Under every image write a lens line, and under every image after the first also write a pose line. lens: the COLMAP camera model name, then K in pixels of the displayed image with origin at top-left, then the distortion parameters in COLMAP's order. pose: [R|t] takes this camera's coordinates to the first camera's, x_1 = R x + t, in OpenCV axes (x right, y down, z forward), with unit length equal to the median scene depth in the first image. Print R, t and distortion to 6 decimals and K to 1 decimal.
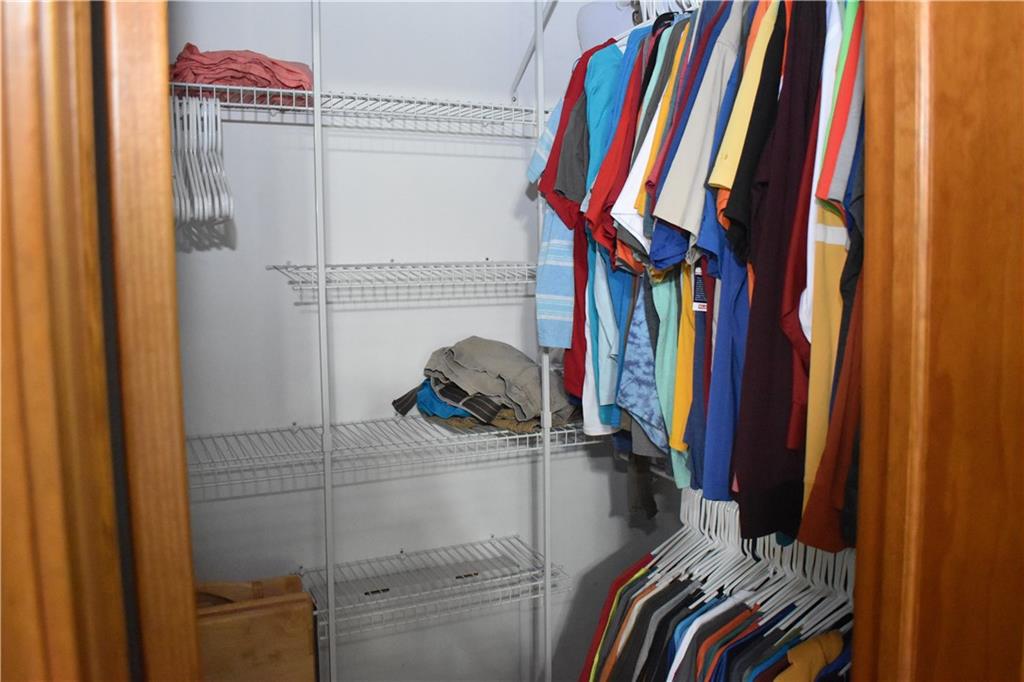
lens RADIAL K [[860.2, 0, 512.0], [0, 860.2, 341.0], [0, 0, 1]] dist [-0.093122, 0.005451]
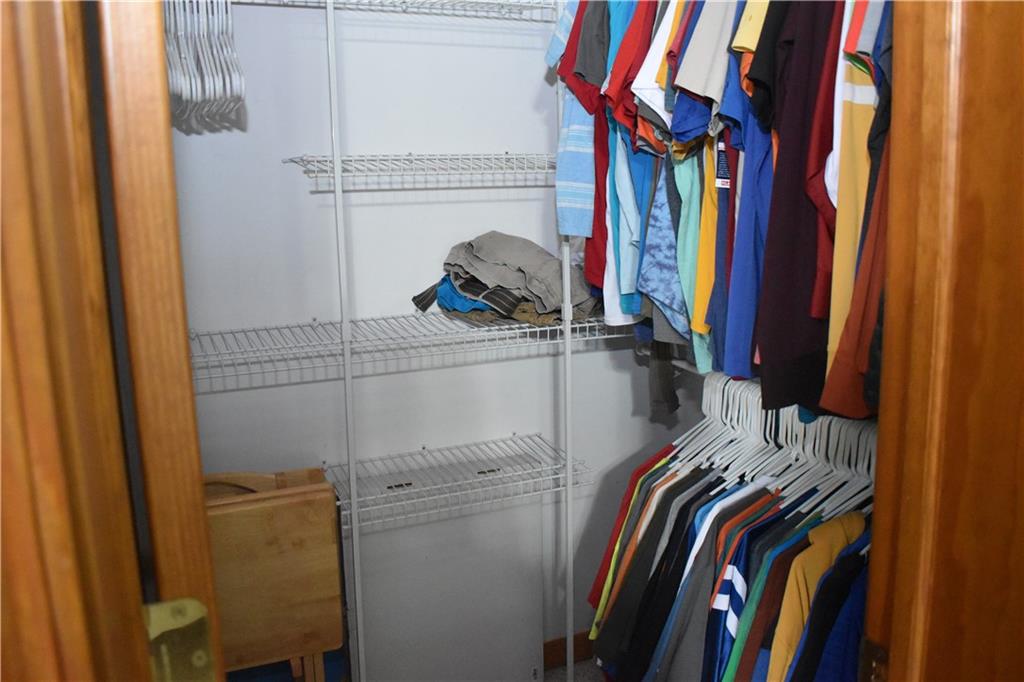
lens RADIAL K [[860.2, 0, 512.0], [0, 860.2, 341.0], [0, 0, 1]] dist [-0.093122, 0.005451]
pose [[0.999554, -0.005225, -0.029389, 0.006636], [0.007758, 0.996200, 0.086744, 0.047051], [0.028824, -0.086933, 0.995797, 0.011343]]
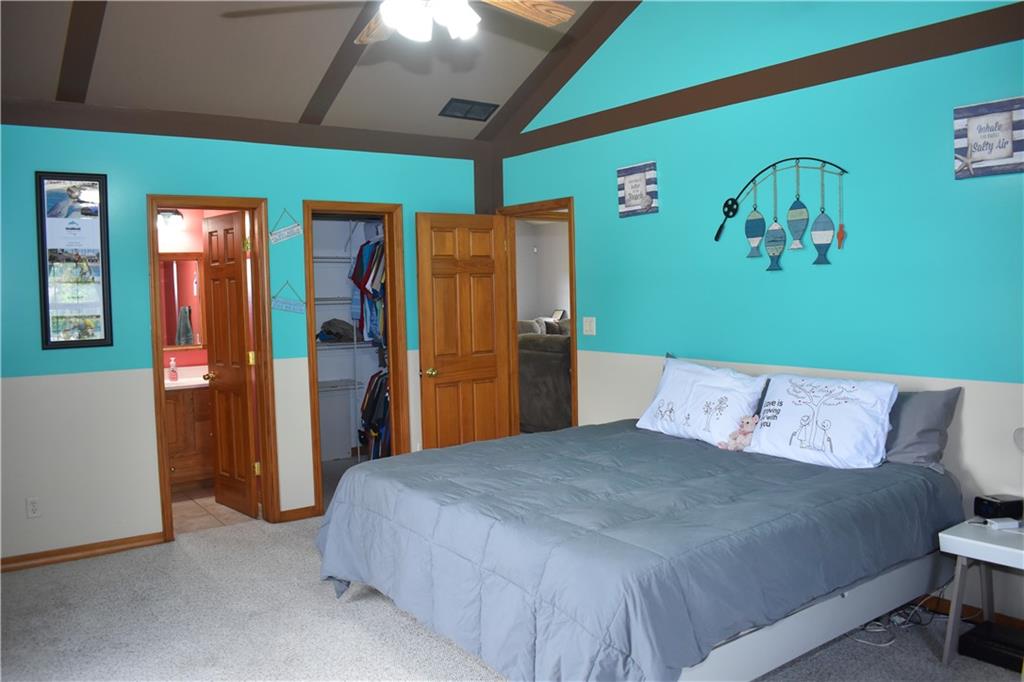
lens RADIAL K [[826.8, 0, 508.2], [0, 826.8, 336.6], [0, 0, 1]] dist [-0.098888, 0.005041]
pose [[0.983830, -0.021935, 0.177756, 0.070424], [0.029511, 0.998760, -0.040087, 0.297710], [-0.176657, 0.044684, 0.983258, -3.236738]]
